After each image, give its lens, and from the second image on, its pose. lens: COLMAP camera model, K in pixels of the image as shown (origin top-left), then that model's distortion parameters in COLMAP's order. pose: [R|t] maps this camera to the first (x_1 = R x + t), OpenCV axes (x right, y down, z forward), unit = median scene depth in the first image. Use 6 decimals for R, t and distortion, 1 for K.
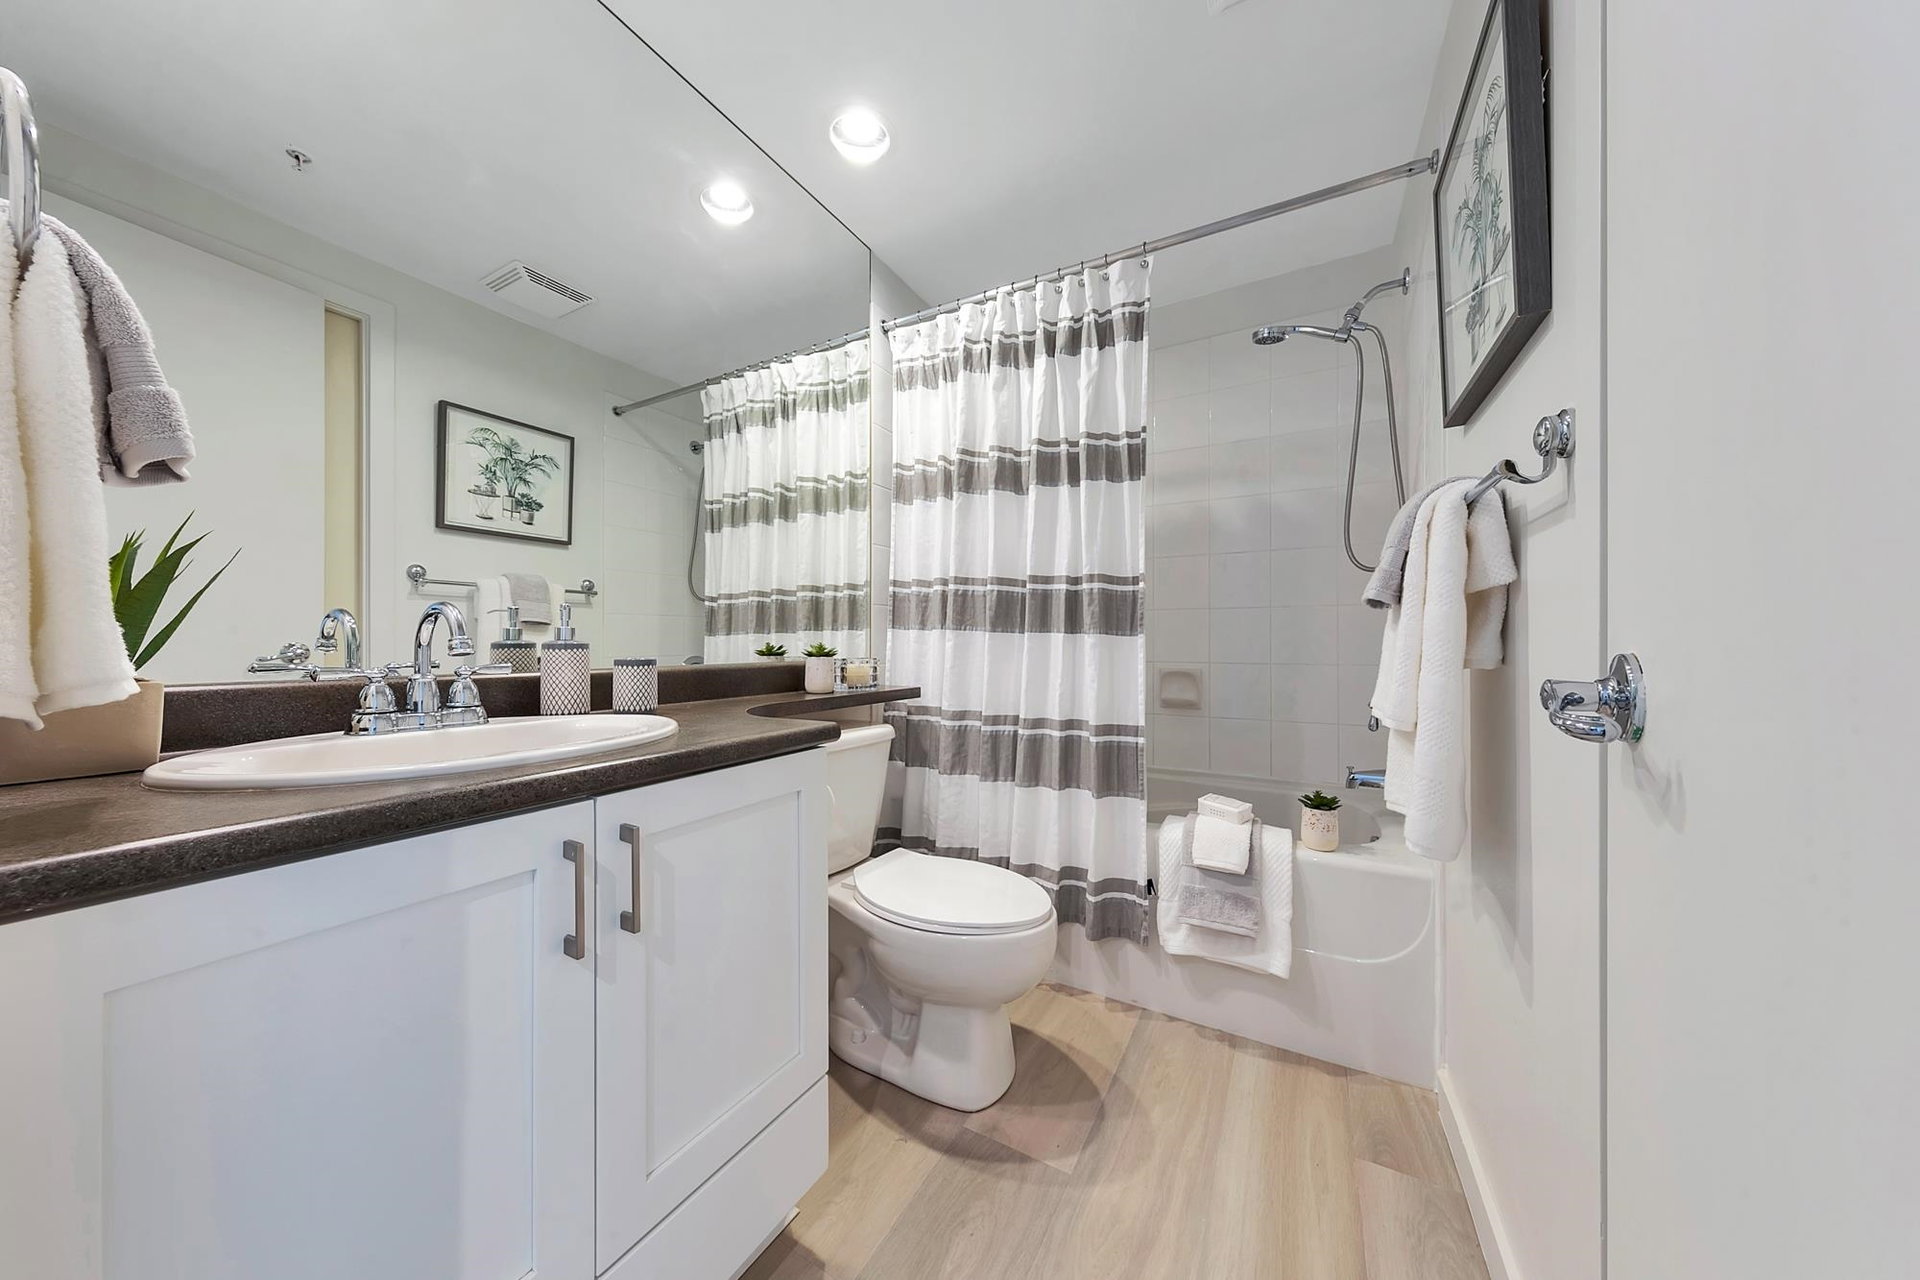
lens RADIAL K [[612.7, 0, 960.1], [0, 612.7, 632.7], [0, 0, 1]] dist [0.005229, -0.000183]
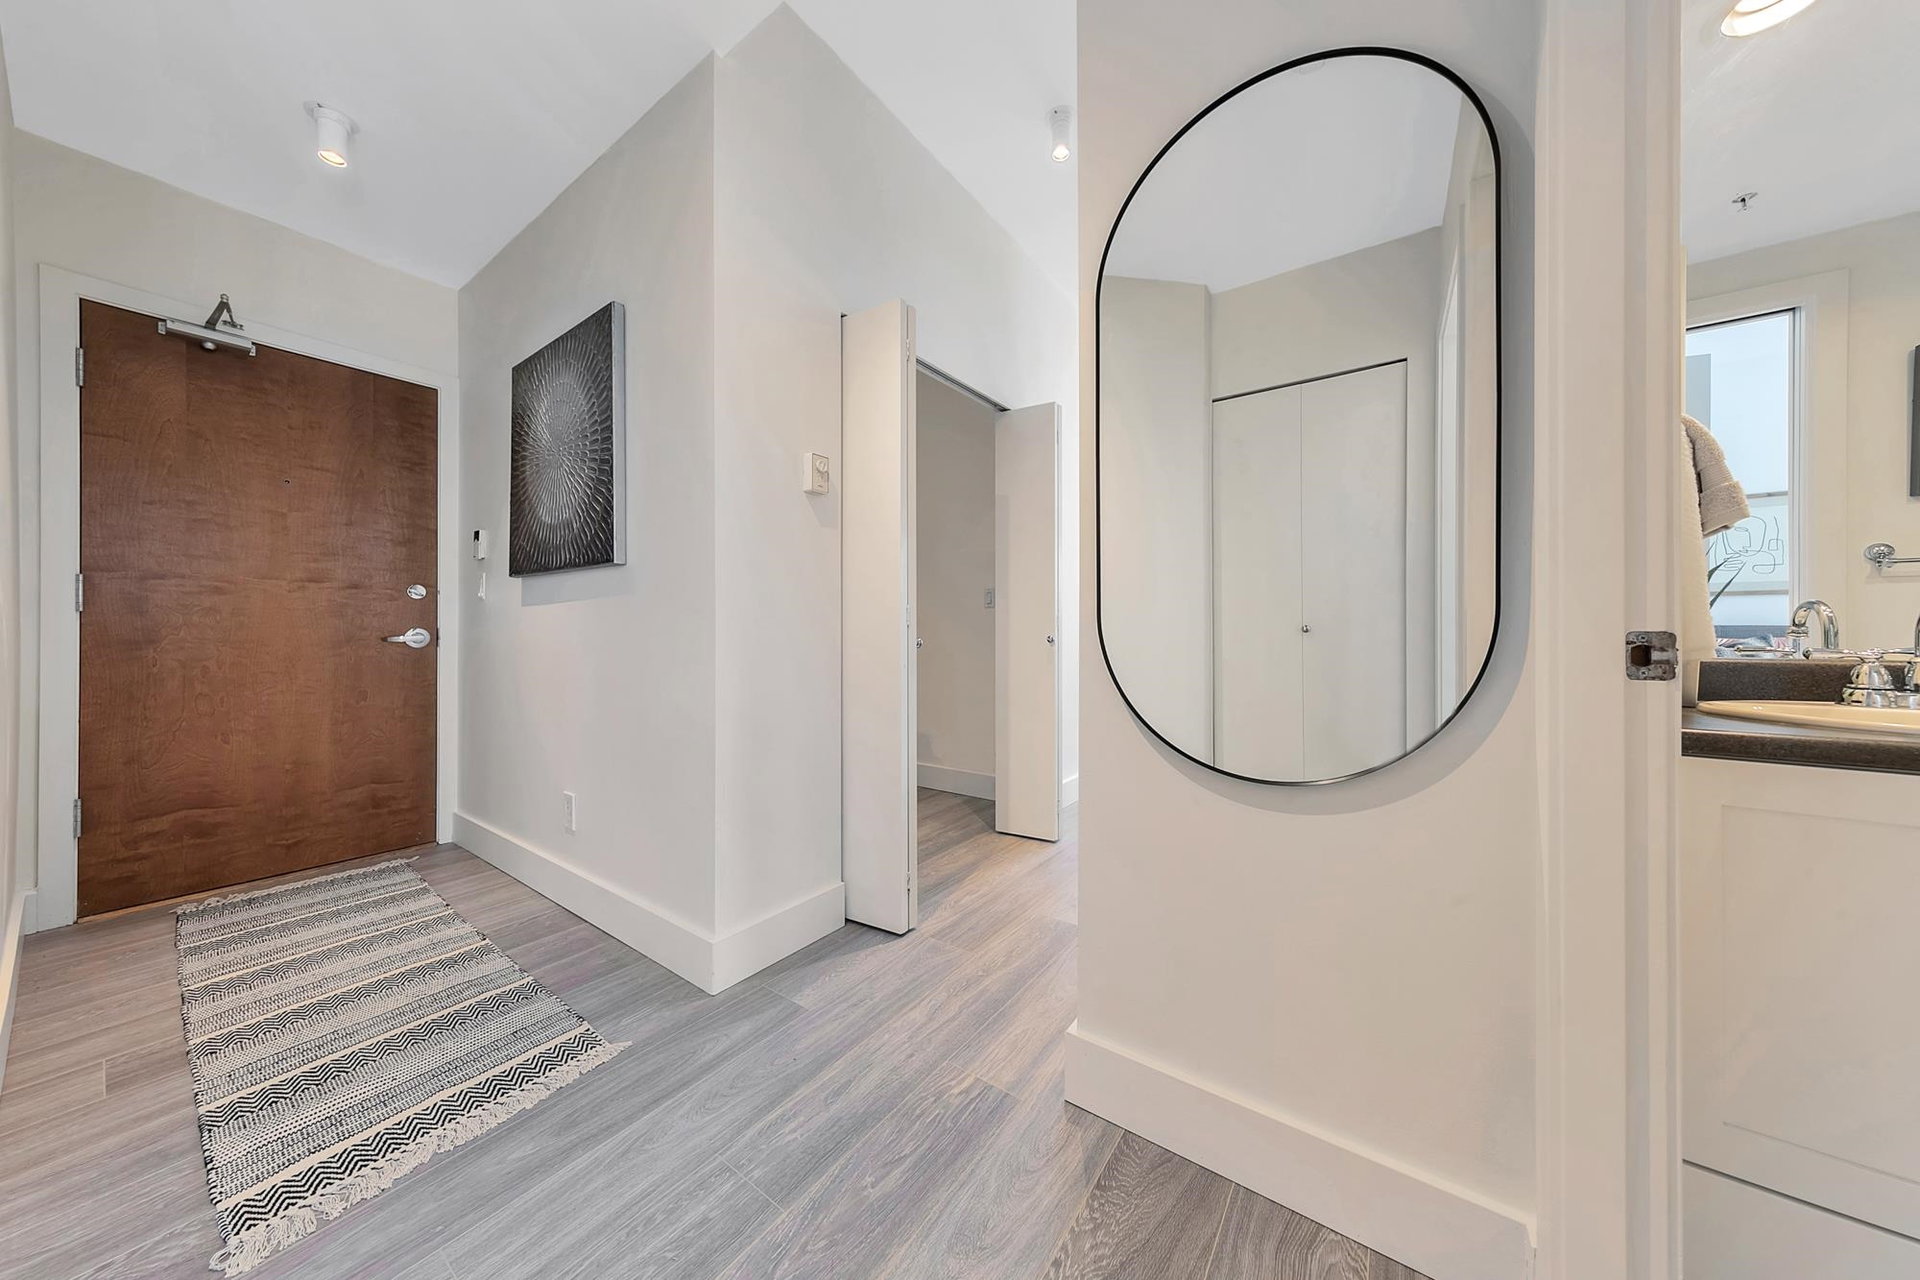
lens RADIAL K [[612.7, 0, 960.1], [0, 612.7, 632.7], [0, 0, 1]] dist [0.005229, -0.000183]
pose [[-0.112660, 0.002624, -0.993630, 0.400197], [0.012669, 0.999919, 0.001204, 0.000705], [0.993553, -0.012453, -0.112684, -0.565673]]
